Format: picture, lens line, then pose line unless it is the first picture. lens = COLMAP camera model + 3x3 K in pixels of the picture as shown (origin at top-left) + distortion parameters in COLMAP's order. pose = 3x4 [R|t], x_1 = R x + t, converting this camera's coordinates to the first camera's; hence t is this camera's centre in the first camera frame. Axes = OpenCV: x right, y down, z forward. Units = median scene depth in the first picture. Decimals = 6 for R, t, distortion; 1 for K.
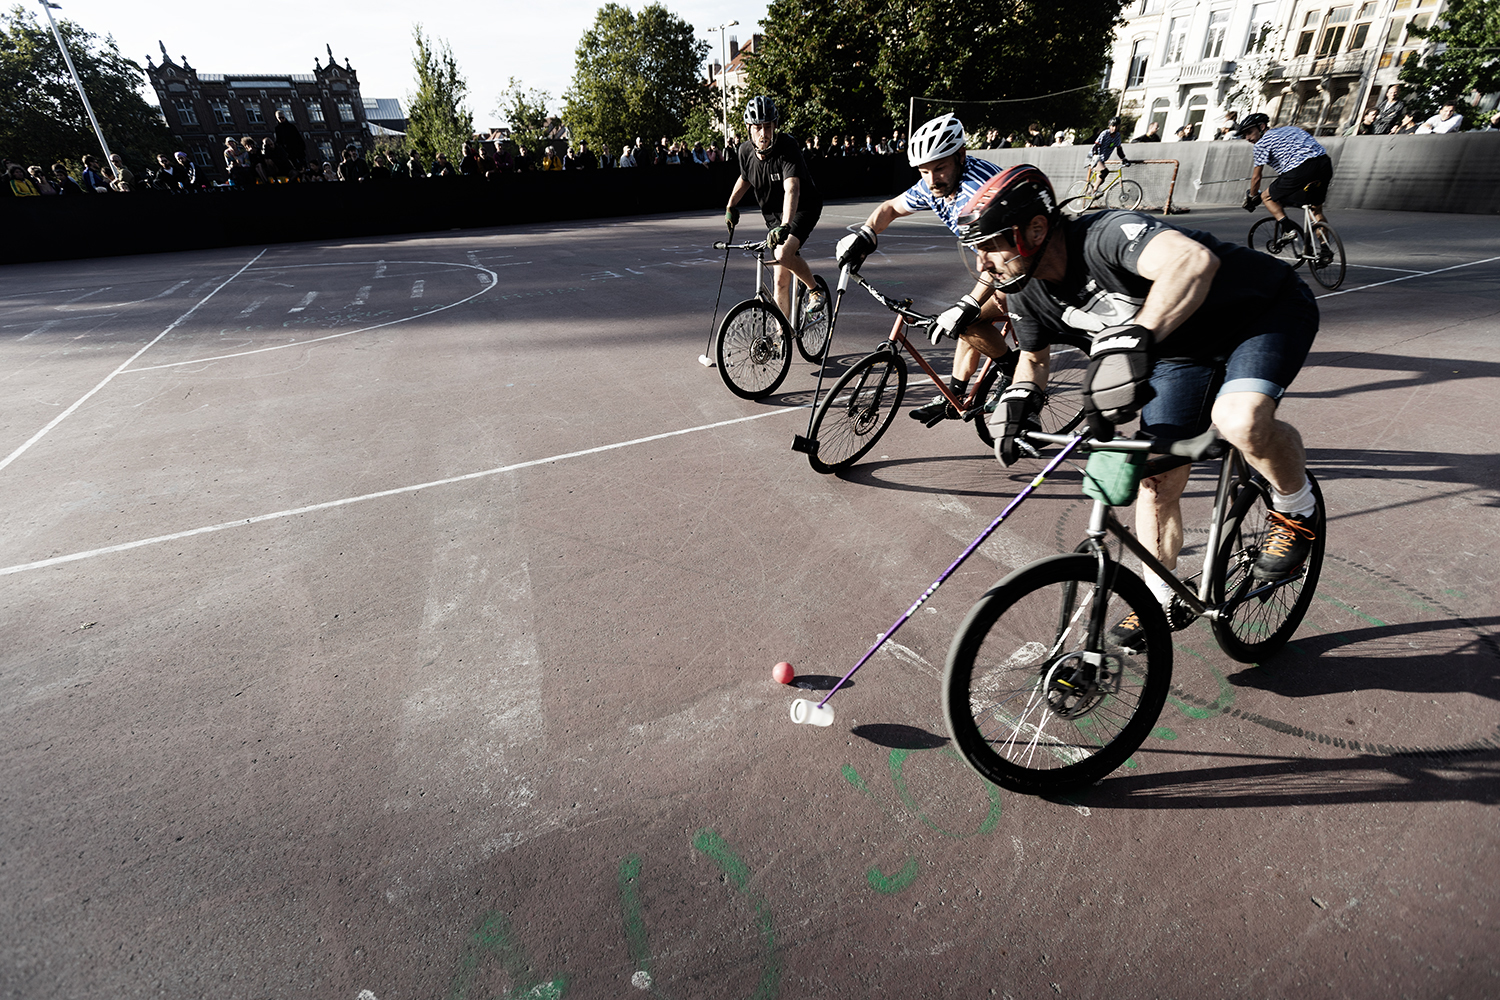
lens RADIAL K [[669.9, 0, 741.7], [0, 669.9, 496.0], [0, 0, 1]] dist [0.002358, -0.000678]
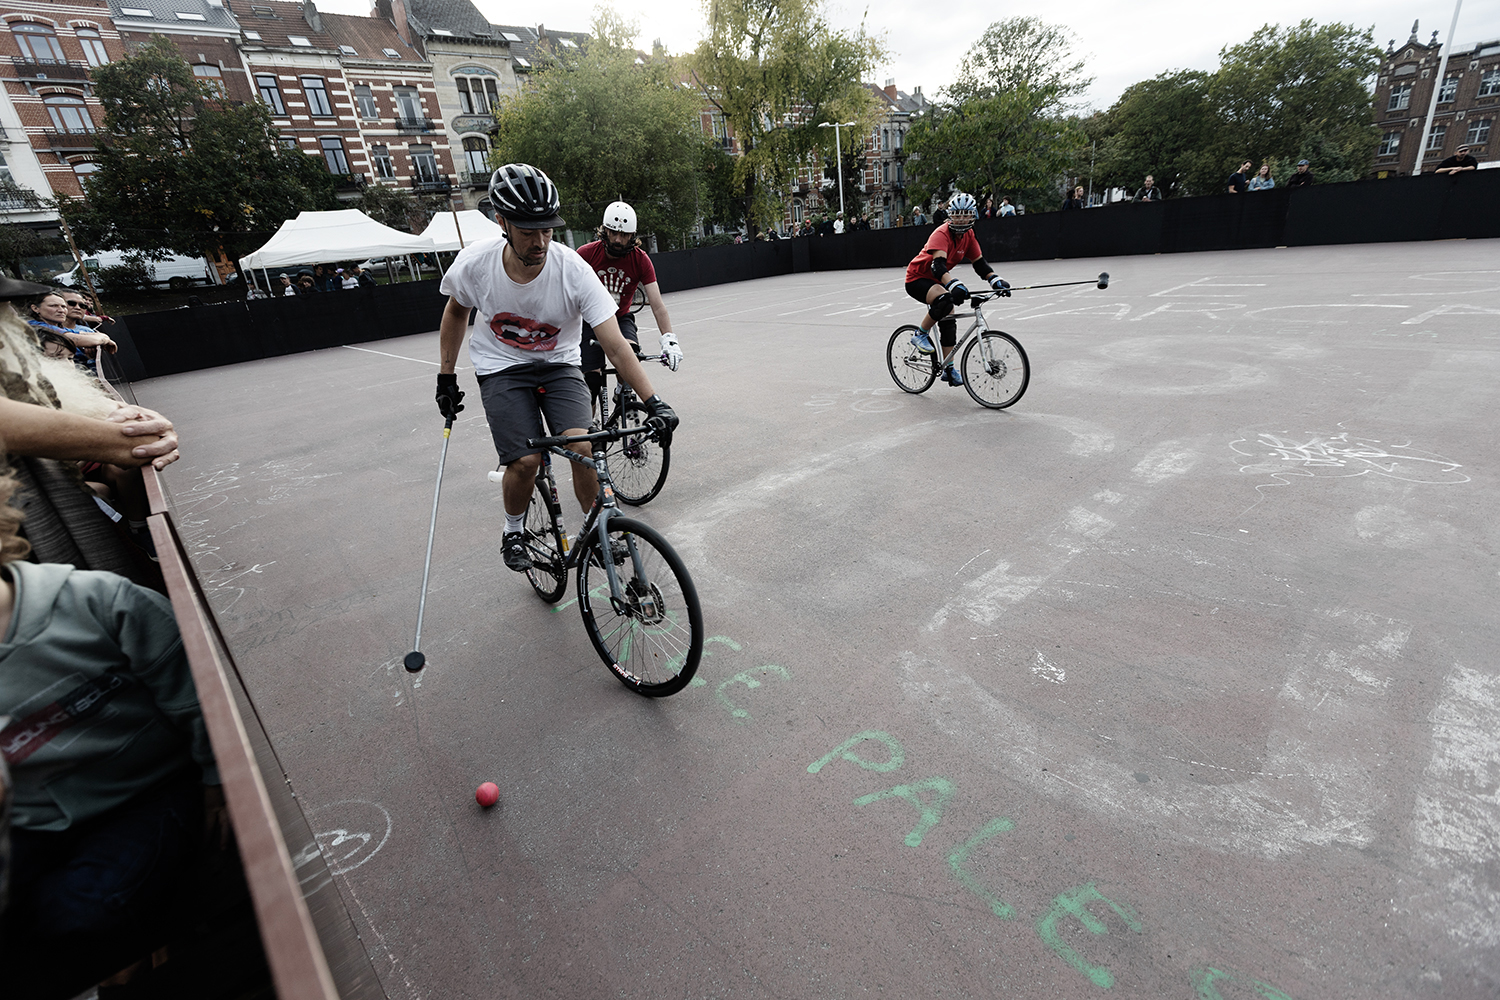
lens RADIAL K [[668.5, 0, 743.8], [0, 668.5, 496.7], [0, 0, 1]] dist [0.009639, -0.004145]
pose [[0.274021, 0.364084, -0.890144, -1.029880], [-0.359558, 0.897234, 0.256298, 0.276168], [0.891981, 0.249827, 0.376770, -0.474758]]
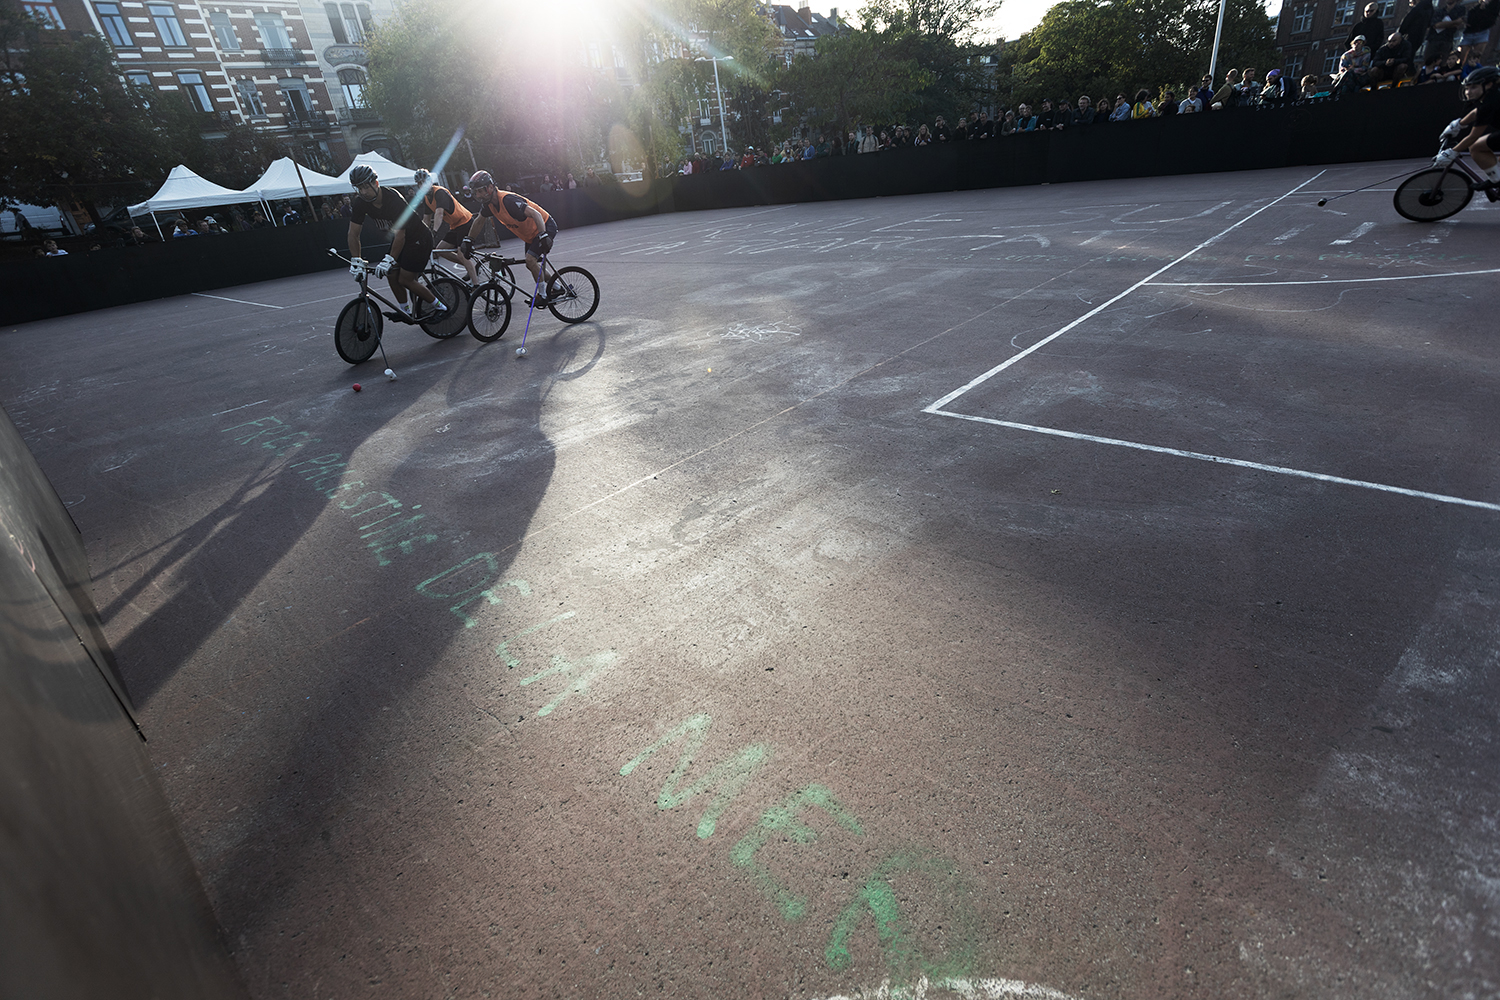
lens RADIAL K [[693.9, 0, 738.7], [0, 693.9, 499.3], [0, 0, 1]] dist [0.007558, -0.001073]
pose [[0.346327, 0.412600, -0.842508, -0.100097], [-0.339102, 0.892421, 0.297650, 0.020284], [0.874681, 0.182612, 0.448982, -0.016829]]
